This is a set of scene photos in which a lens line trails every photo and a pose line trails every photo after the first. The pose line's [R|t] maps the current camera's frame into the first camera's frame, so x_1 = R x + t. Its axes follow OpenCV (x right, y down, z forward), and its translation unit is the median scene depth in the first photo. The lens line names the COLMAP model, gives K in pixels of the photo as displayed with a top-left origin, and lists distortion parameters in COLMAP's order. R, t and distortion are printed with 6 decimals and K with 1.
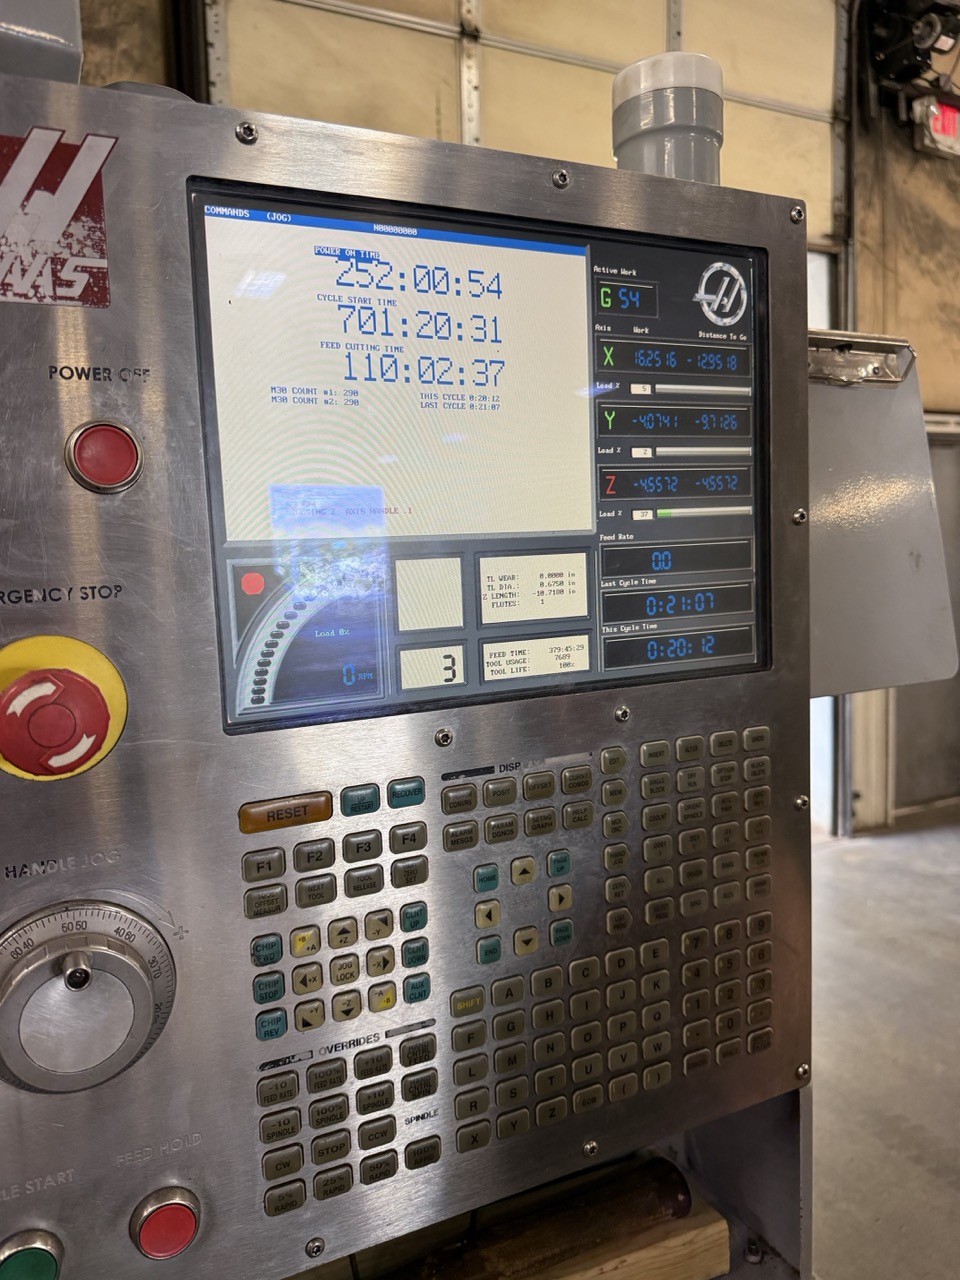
lens RADIAL K [[910.5, 0, 476.6], [0, 910.5, 633.0], [0, 0, 1]] dist [0.028004, -0.023397]
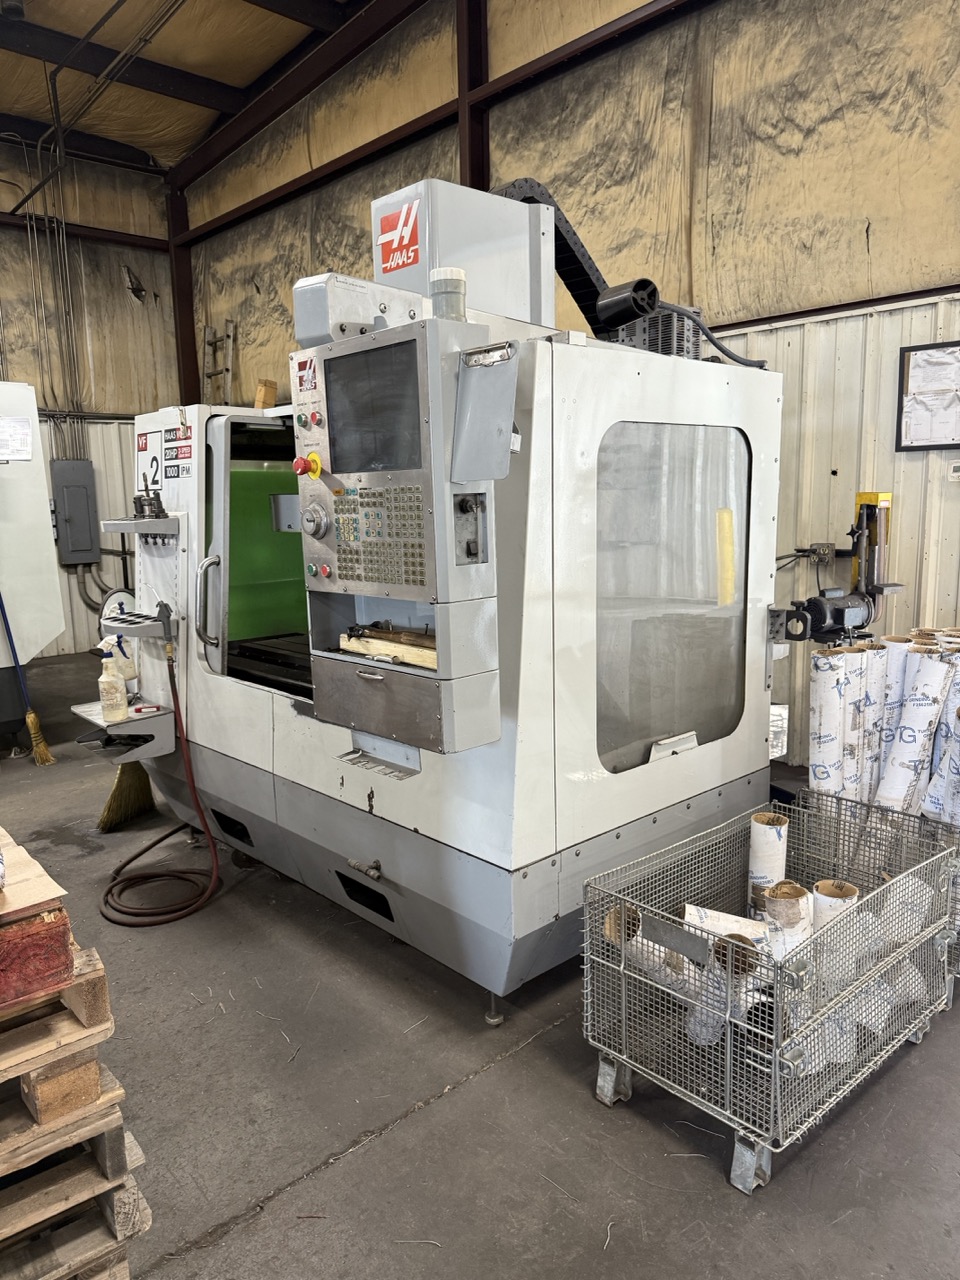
lens RADIAL K [[910.5, 0, 482.1], [0, 910.5, 634.7], [0, 0, 1]] dist [0.028004, -0.023397]
pose [[0.311273, 0.184147, -0.932308, 0.423033], [-0.074481, 0.982756, 0.169244, 0.006641], [0.947397, 0.016758, 0.319620, 0.019706]]
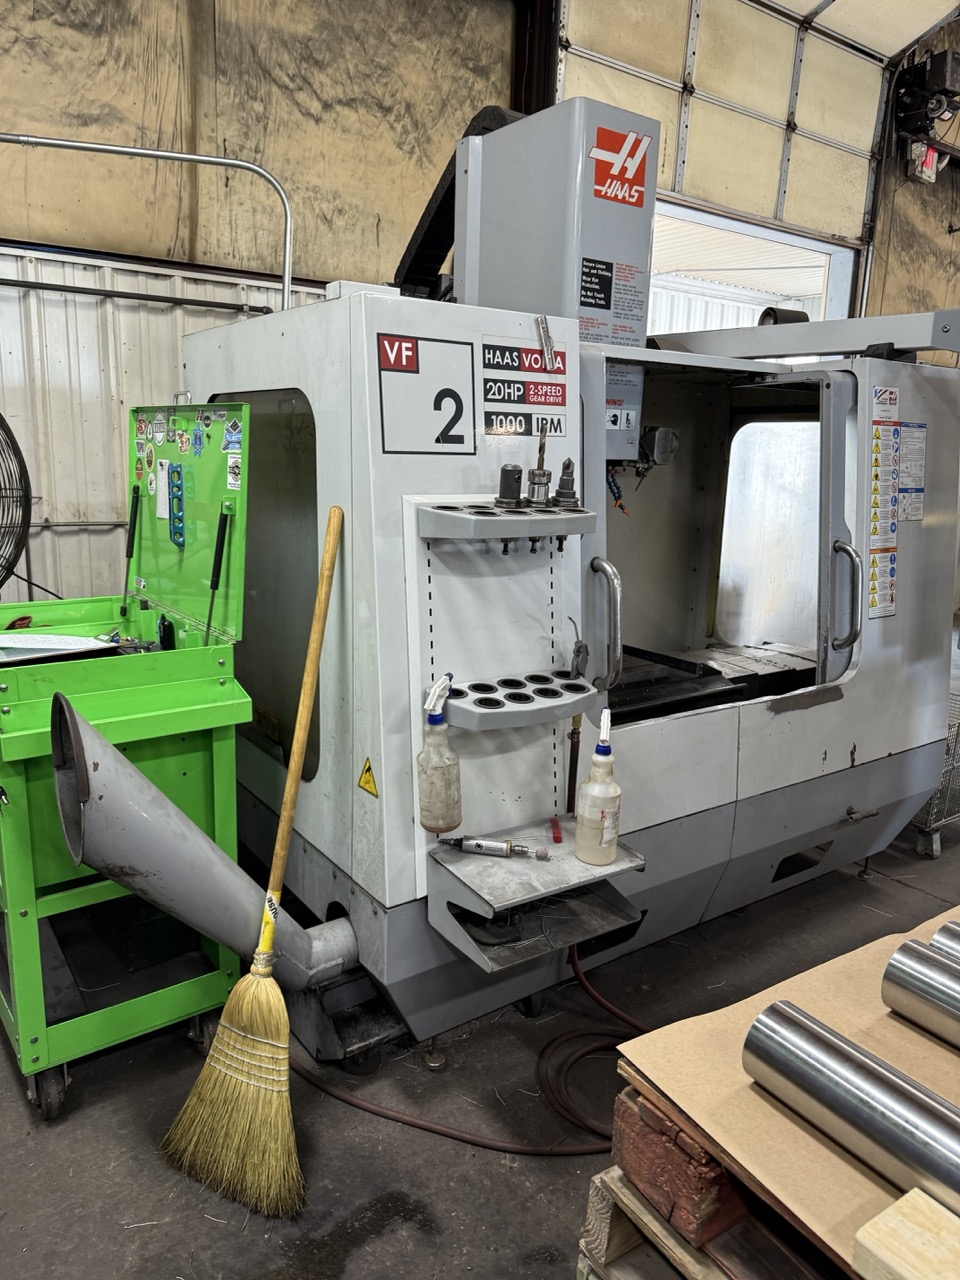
lens RADIAL K [[910.5, 0, 477.1], [0, 910.5, 621.3], [0, 0, 1]] dist [0.028004, -0.023397]
pose [[0.982261, 0.034615, 0.184296, -0.496953], [-0.053382, 0.993767, 0.097864, 0.074194], [-0.179760, -0.105966, 0.977987, -0.422761]]
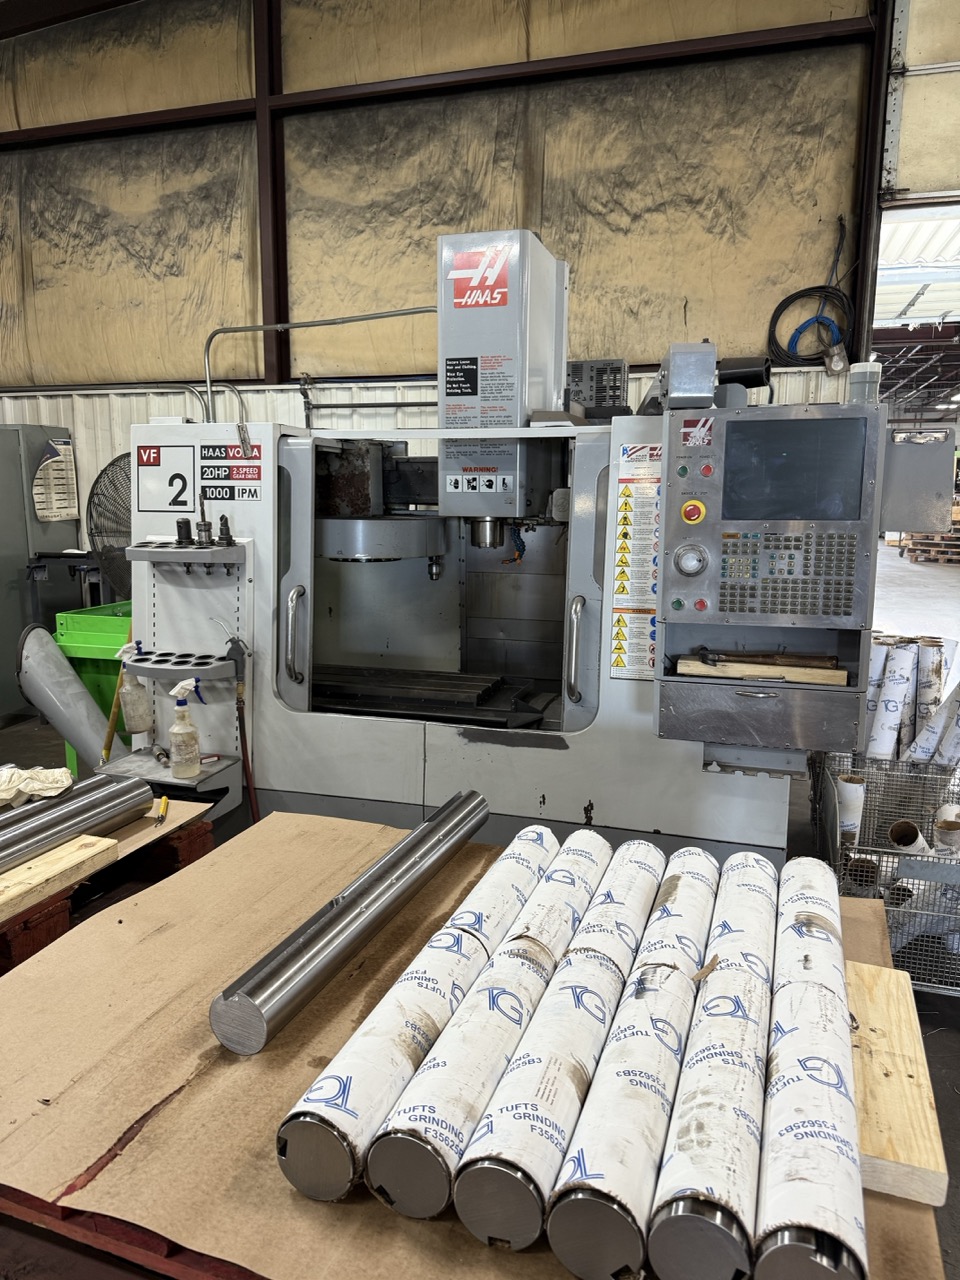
lens RADIAL K [[910.5, 0, 481.5], [0, 910.5, 634.1], [0, 0, 1]] dist [0.028004, -0.023397]
pose [[0.744460, 0.152039, -0.650126, 0.212816], [-0.096238, 0.987995, 0.120851, 0.024303], [0.660695, -0.027402, 0.750155, -0.375536]]
